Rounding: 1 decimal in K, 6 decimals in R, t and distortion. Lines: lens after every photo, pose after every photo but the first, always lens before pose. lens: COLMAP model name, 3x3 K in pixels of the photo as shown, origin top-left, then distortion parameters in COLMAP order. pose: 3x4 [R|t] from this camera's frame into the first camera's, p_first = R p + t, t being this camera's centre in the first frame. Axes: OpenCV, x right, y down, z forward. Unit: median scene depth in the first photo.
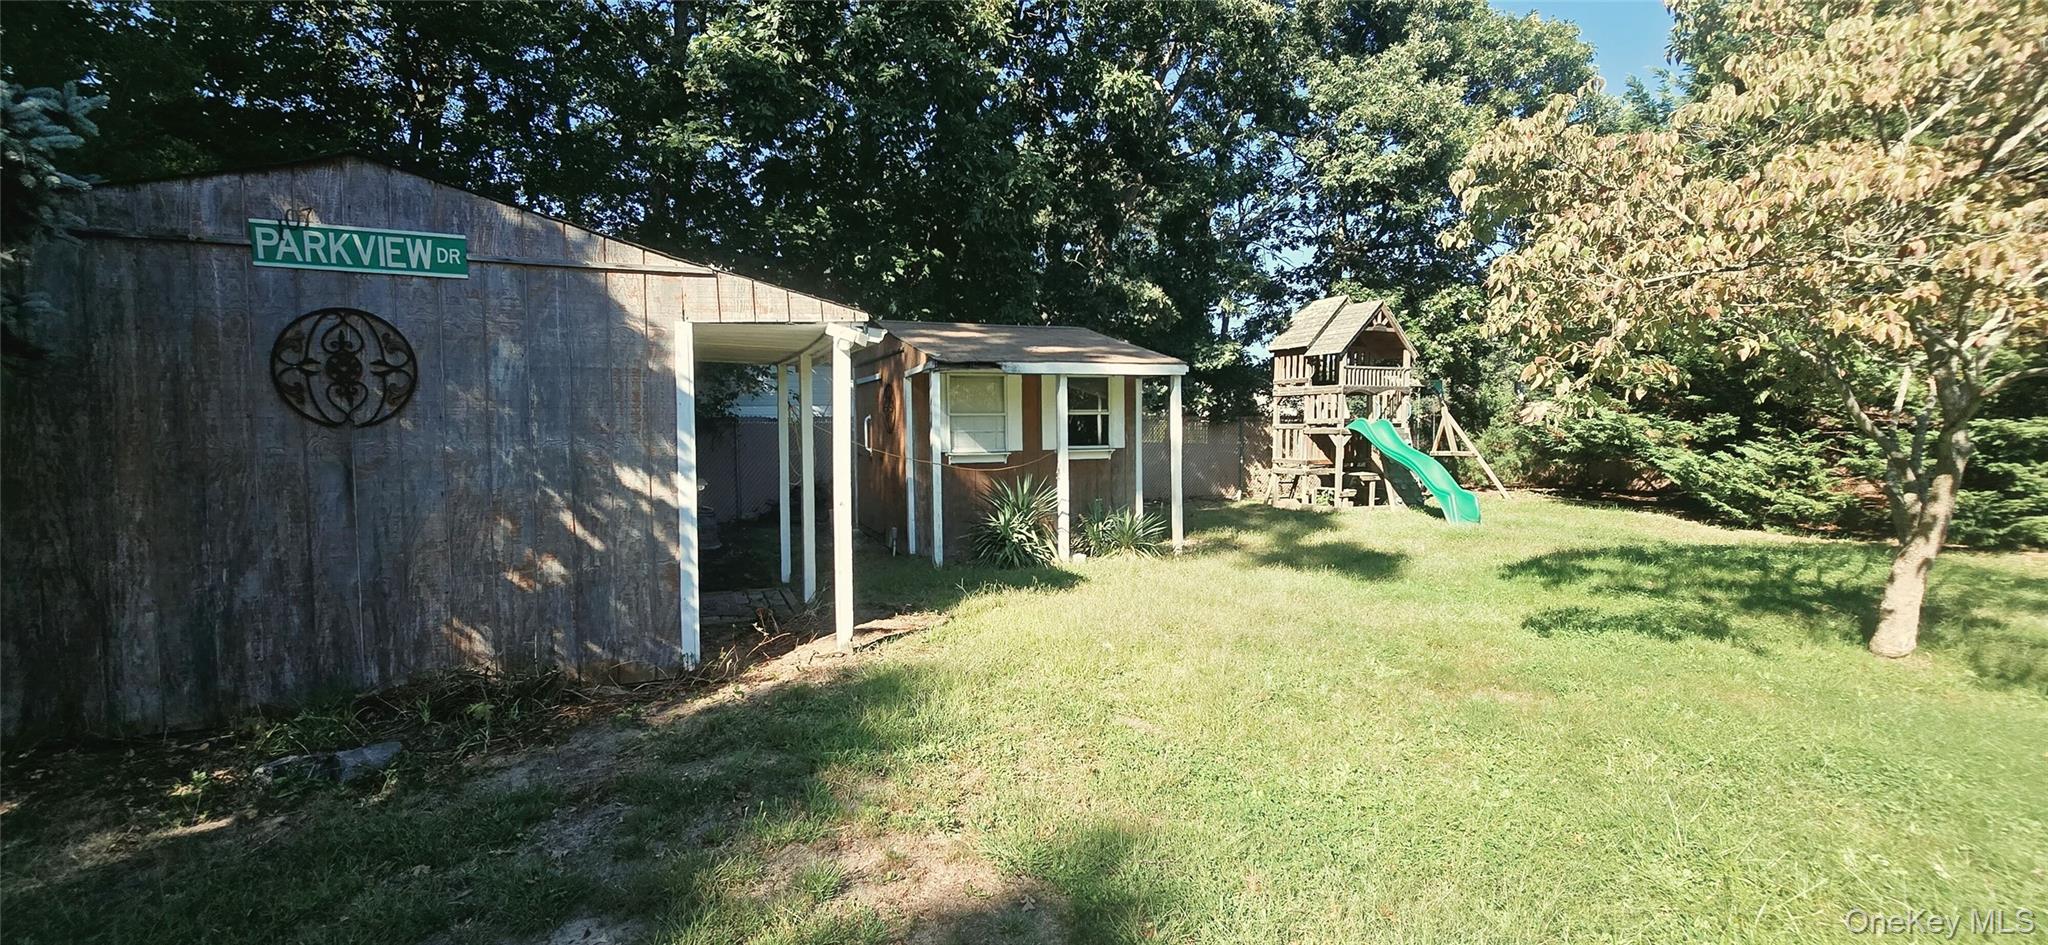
lens RADIAL K [[843.3, 0, 1028.3], [0, 843.3, 462.1], [0, 0, 1]] dist [0.003392, 0.001428]
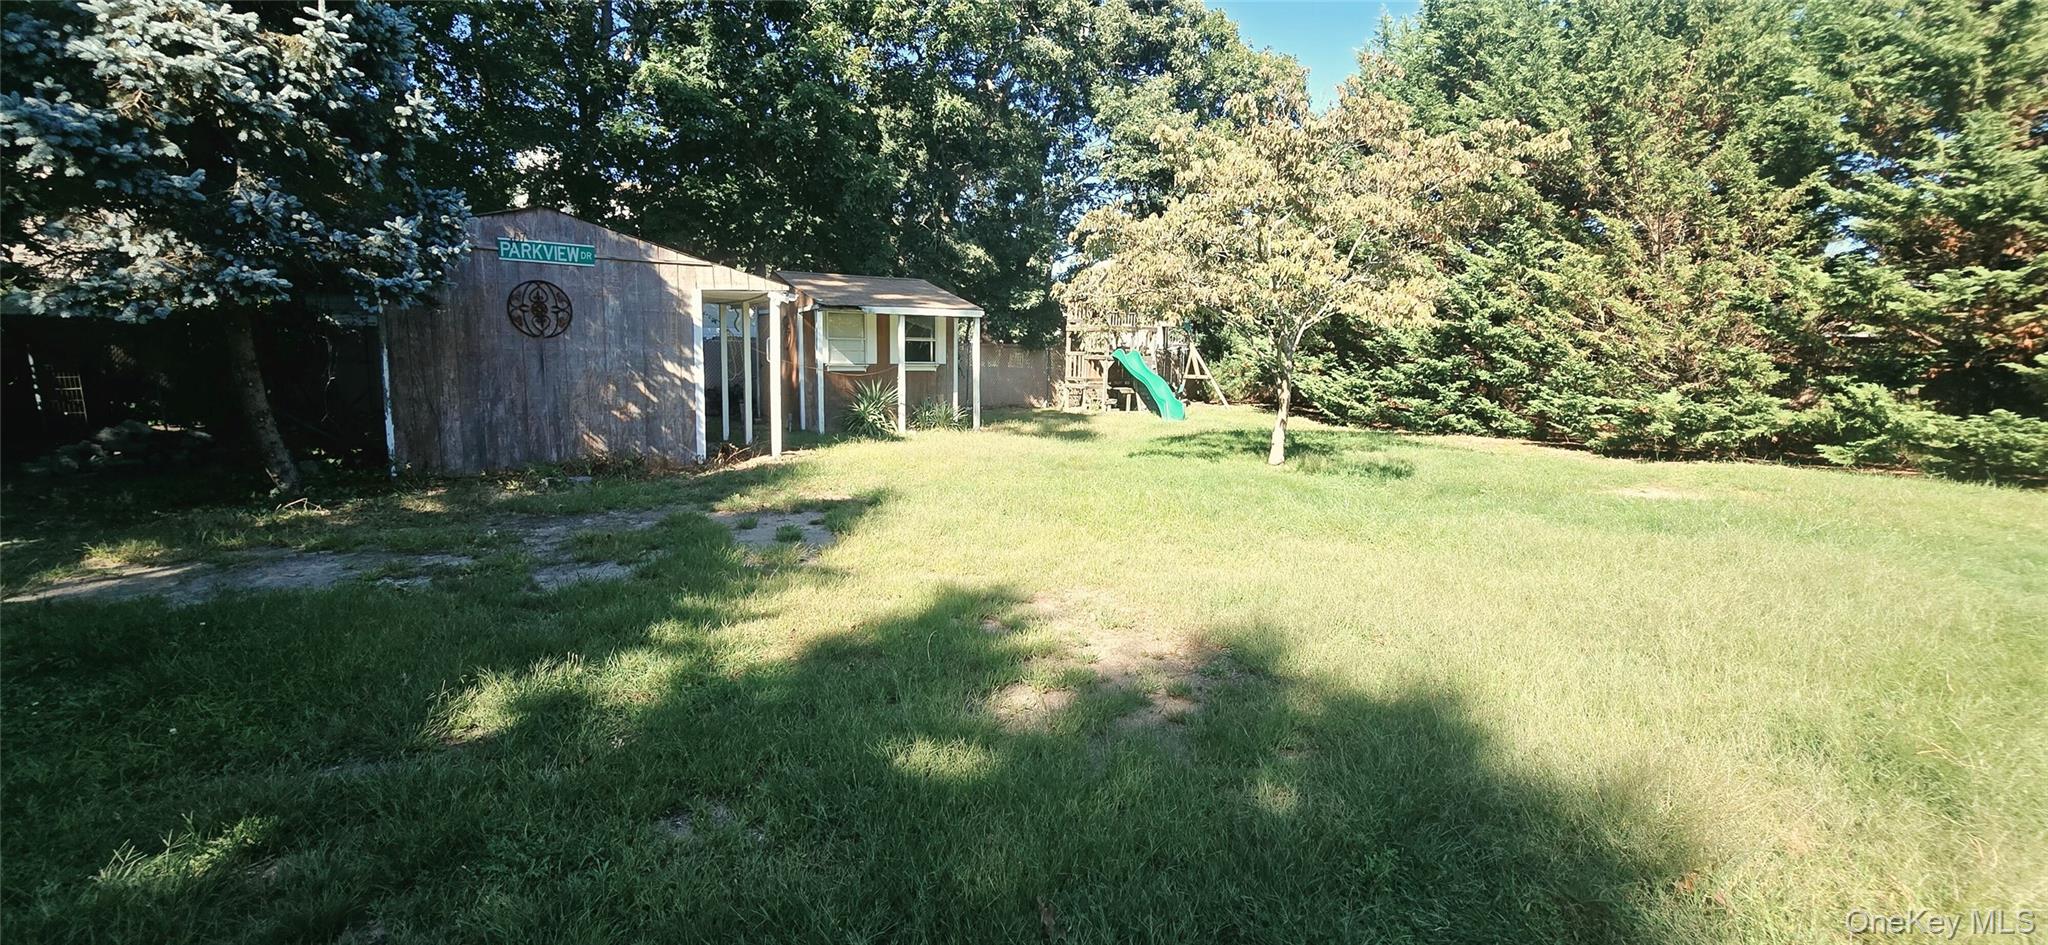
lens RADIAL K [[843.3, 0, 1010.4], [0, 843.3, 467.8], [0, 0, 1]] dist [0.003392, 0.001428]
pose [[0.991488, 0.010376, 0.129787, 0.068454], [-0.022679, 0.995344, 0.093680, 0.046901], [-0.128211, -0.095826, 0.987107, -1.022918]]
